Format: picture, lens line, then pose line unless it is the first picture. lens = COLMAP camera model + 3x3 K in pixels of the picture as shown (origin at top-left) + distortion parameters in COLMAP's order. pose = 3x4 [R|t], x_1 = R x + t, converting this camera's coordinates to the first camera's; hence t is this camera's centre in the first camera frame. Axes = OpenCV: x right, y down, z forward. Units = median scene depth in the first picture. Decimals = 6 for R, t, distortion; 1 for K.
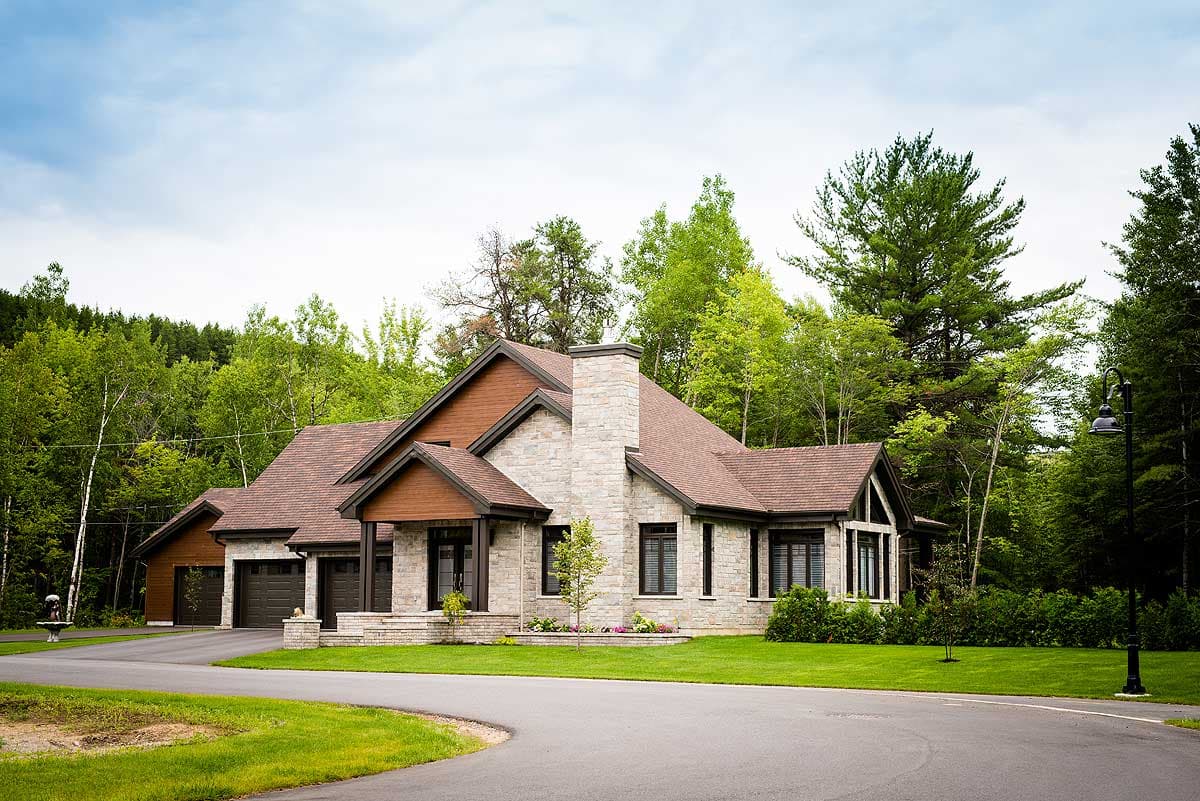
lens RADIAL K [[1733.1, 0, 580.9], [0, 1733.1, 398.4], [0, 0, 1]] dist [-0.002780, 0.002484]
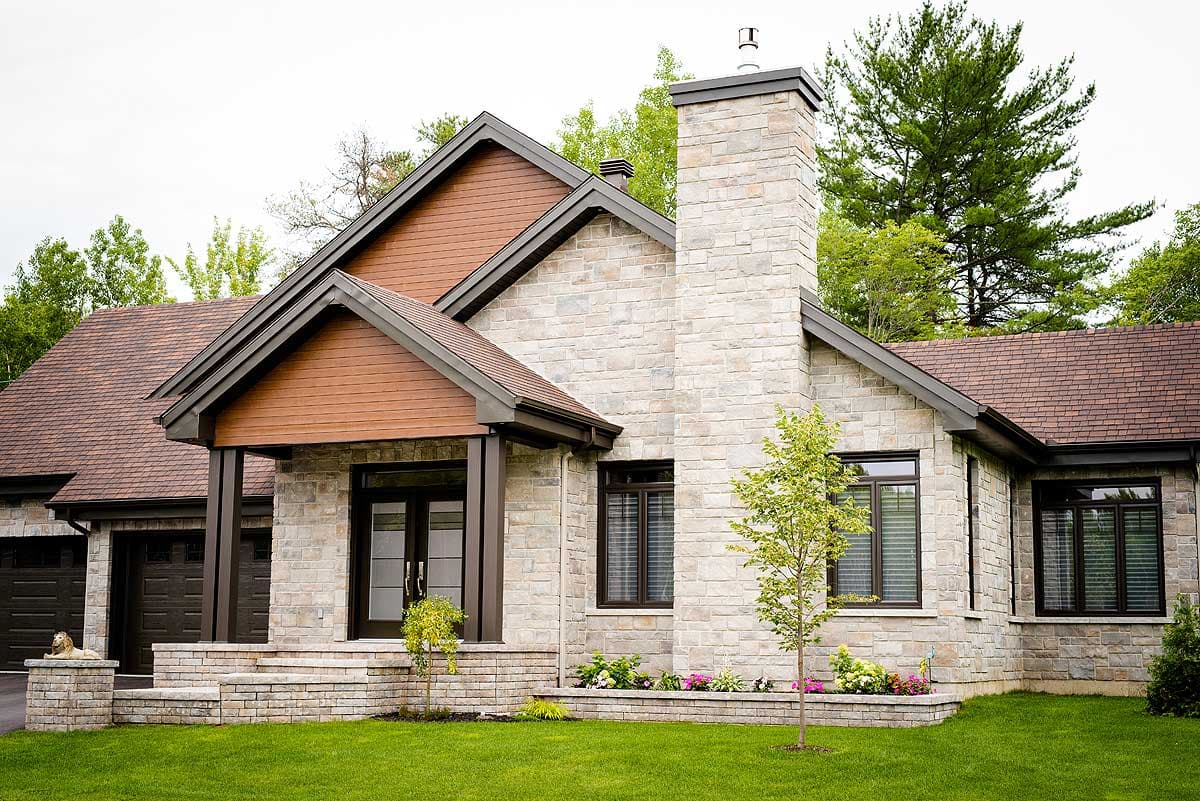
lens RADIAL K [[1649.6, 0, 576.0], [0, 1649.6, 399.7], [0, 0, 1]] dist [-0.004653, 0.008396]
pose [[0.992459, 0.021737, 0.120637, -0.081916], [-0.019562, 0.999625, -0.019187, 0.063999], [-0.121008, 0.016683, 0.992511, 0.540258]]
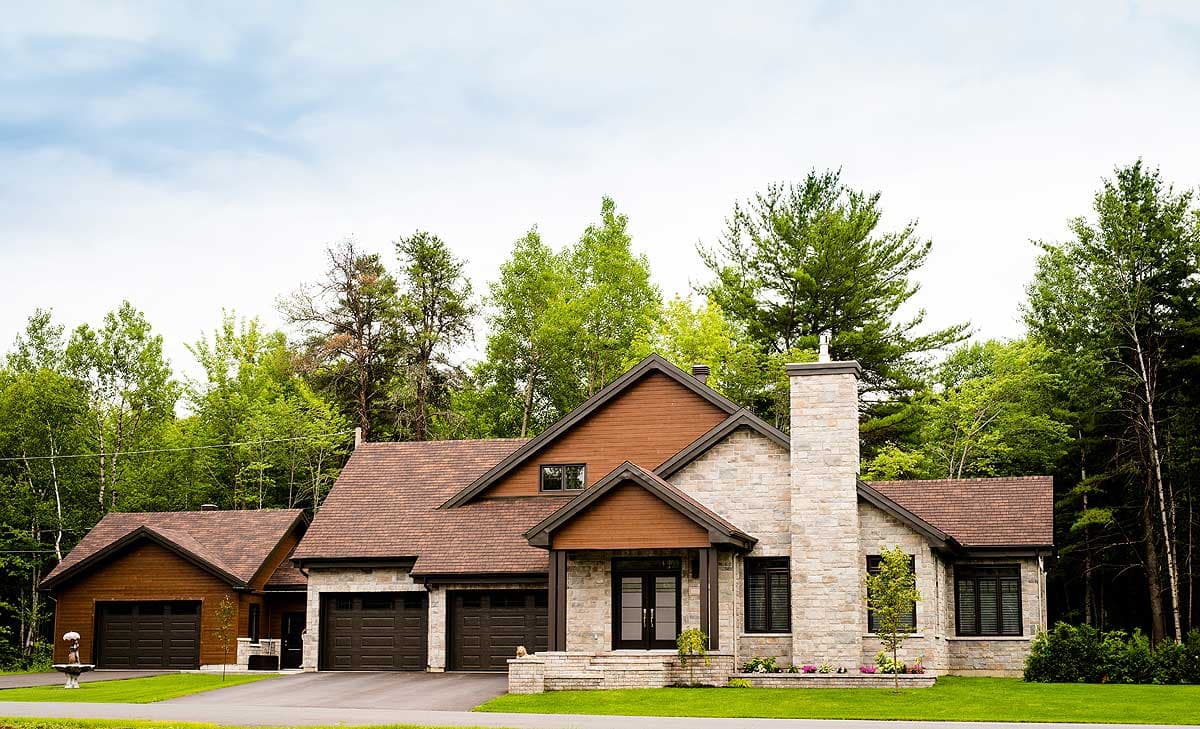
lens RADIAL K [[1760.2, 0, 562.8], [0, 1760.2, 367.4], [0, 0, 1]] dist [-0.004858, 0.000537]
pose [[0.965429, 0.041567, 0.257330, -0.352864], [-0.031040, 0.998512, -0.044839, 0.017650], [-0.258811, 0.035301, 0.965283, 0.118776]]
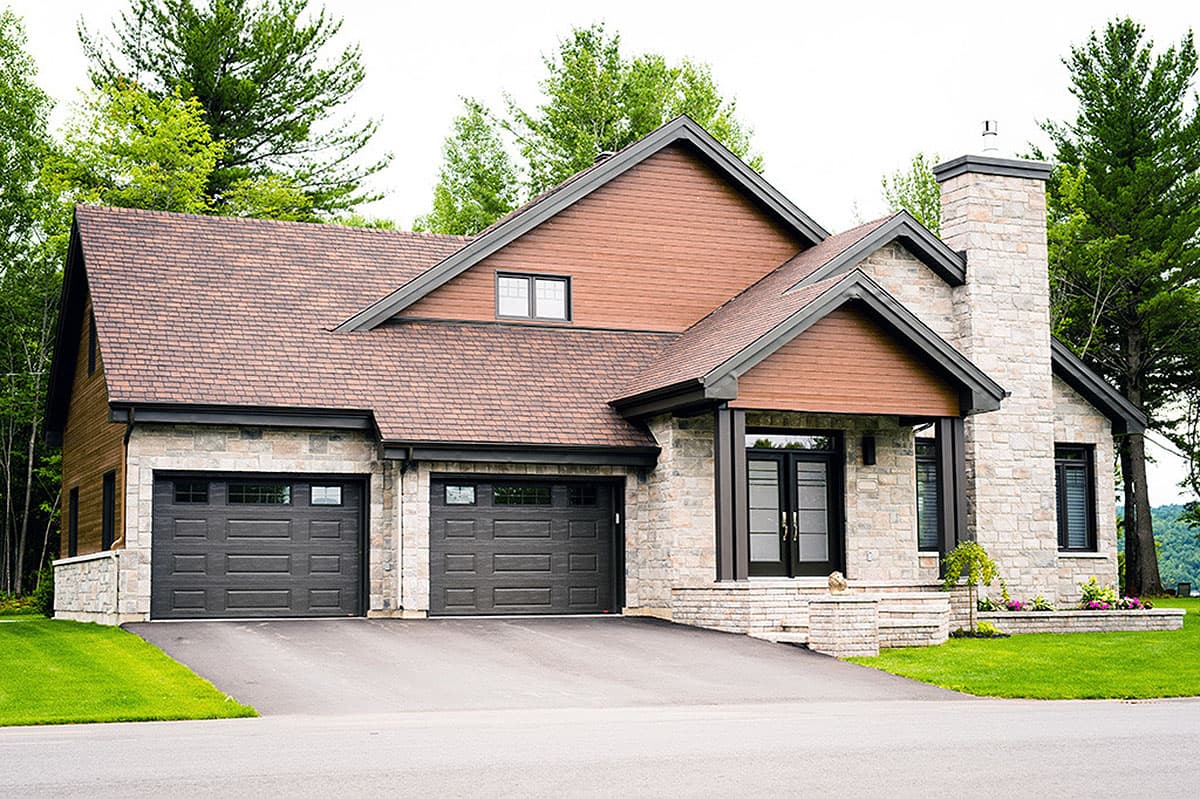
lens RADIAL K [[1733.1, 0, 580.9], [0, 1733.1, 397.4], [0, 0, 1]] dist [-0.002780, 0.002484]
pose [[0.576265, 0.079617, 0.813376, -0.567172], [-0.094274, 0.995076, -0.030611, 0.086926], [-0.811807, -0.059040, 0.580933, 0.723262]]
